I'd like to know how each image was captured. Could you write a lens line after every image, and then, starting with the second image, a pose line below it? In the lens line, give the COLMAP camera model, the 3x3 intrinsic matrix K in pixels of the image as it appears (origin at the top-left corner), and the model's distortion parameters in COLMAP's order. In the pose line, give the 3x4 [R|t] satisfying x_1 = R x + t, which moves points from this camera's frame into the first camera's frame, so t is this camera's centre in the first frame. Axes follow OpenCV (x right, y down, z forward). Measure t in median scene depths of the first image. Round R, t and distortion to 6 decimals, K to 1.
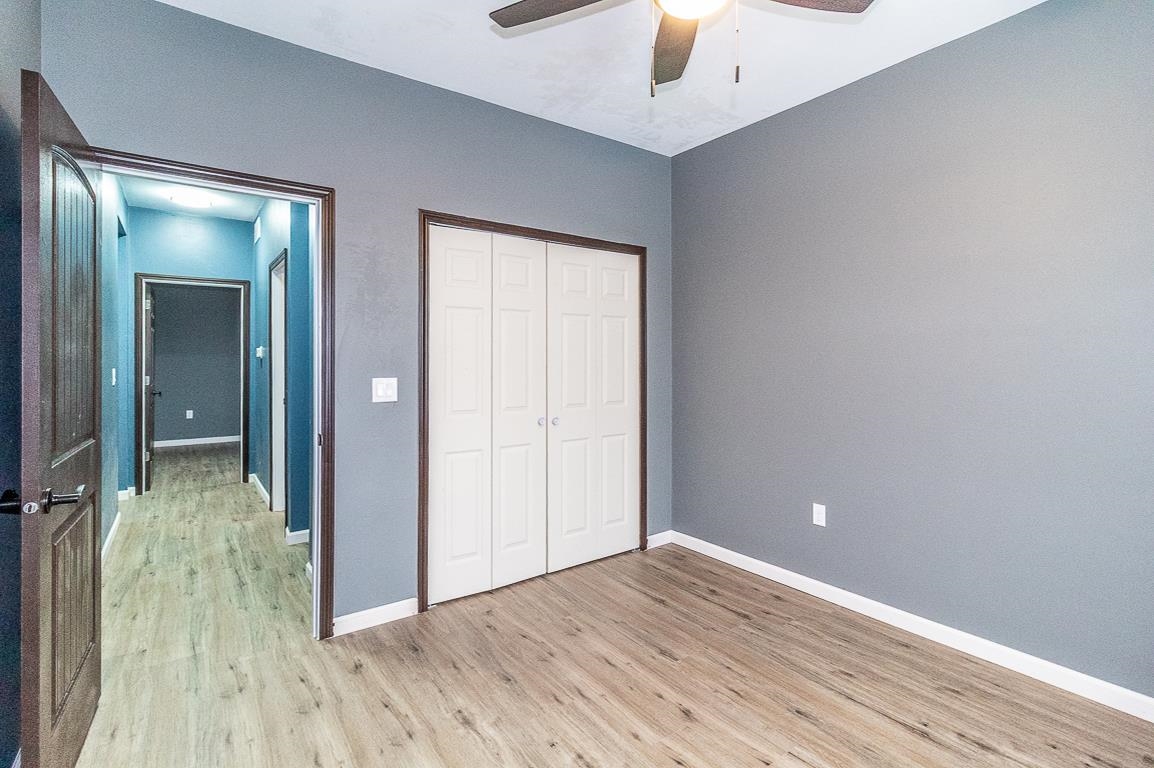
lens RADIAL K [[558.8, 0, 581.7], [0, 558.8, 356.0], [0, 0, 1]] dist [-0.000905, -0.000340]
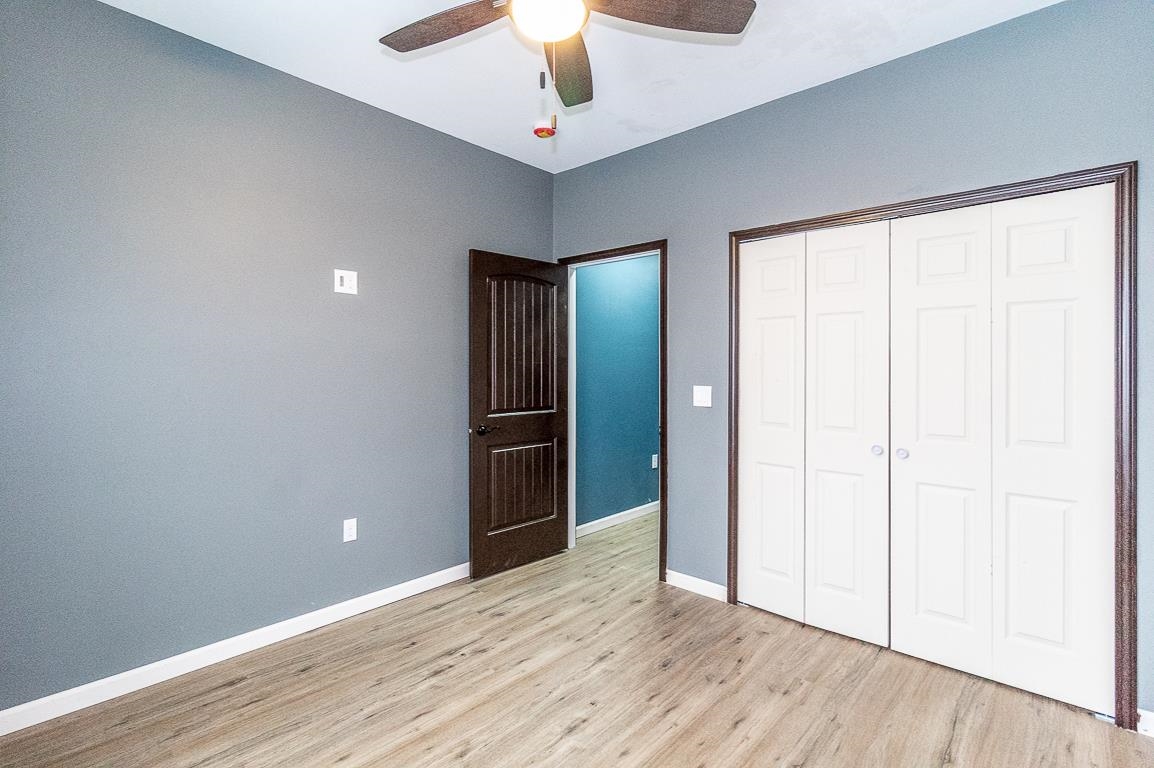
lens RADIAL K [[567.5, 0, 584.4], [0, 567.5, 371.9], [0, 0, 1]] dist [-0.000136, 0.000181]
pose [[0.178891, 0.010941, -0.983808, 0.810832], [0.001425, 0.999934, 0.011380, -0.004812], [0.983868, -0.003437, 0.178863, 0.571969]]
